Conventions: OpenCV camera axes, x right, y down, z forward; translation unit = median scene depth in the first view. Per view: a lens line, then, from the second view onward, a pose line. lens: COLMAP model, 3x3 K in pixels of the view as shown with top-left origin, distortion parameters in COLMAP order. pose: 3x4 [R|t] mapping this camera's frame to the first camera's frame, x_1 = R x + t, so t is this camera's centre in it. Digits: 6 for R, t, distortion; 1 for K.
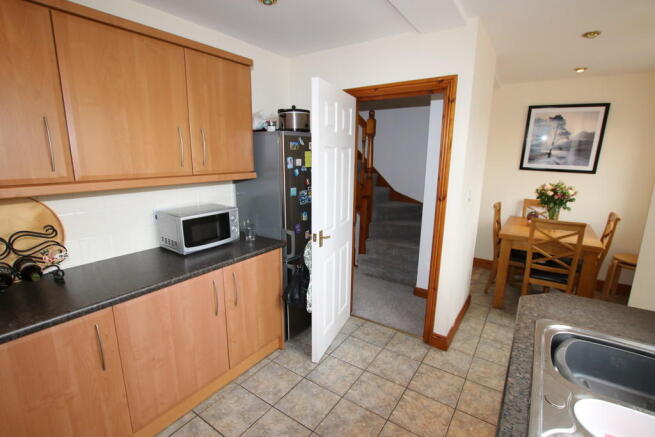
lens RADIAL K [[305.9, 0, 327.1], [0, 305.9, 219.3], [0, 0, 1]] dist [-0.028722, 0.000426]
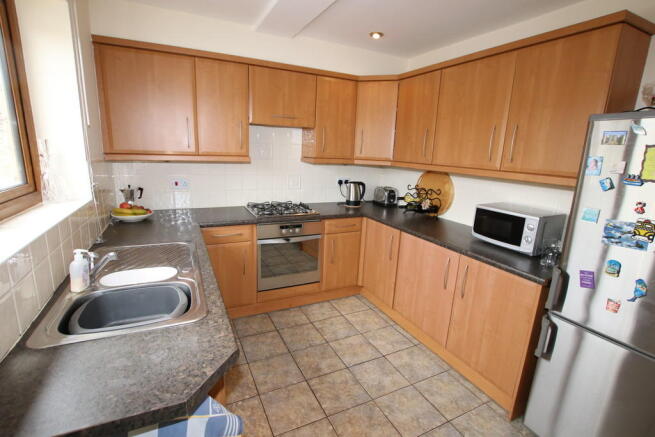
lens RADIAL K [[305.9, 0, 325.1], [0, 305.9, 219.5], [0, 0, 1]] dist [-0.028722, 0.000426]
pose [[-0.485856, 0.168824, -0.857579, 0.574425], [-0.228933, 0.922334, 0.311272, -0.129462], [0.843524, 0.347562, -0.409472, 0.718031]]
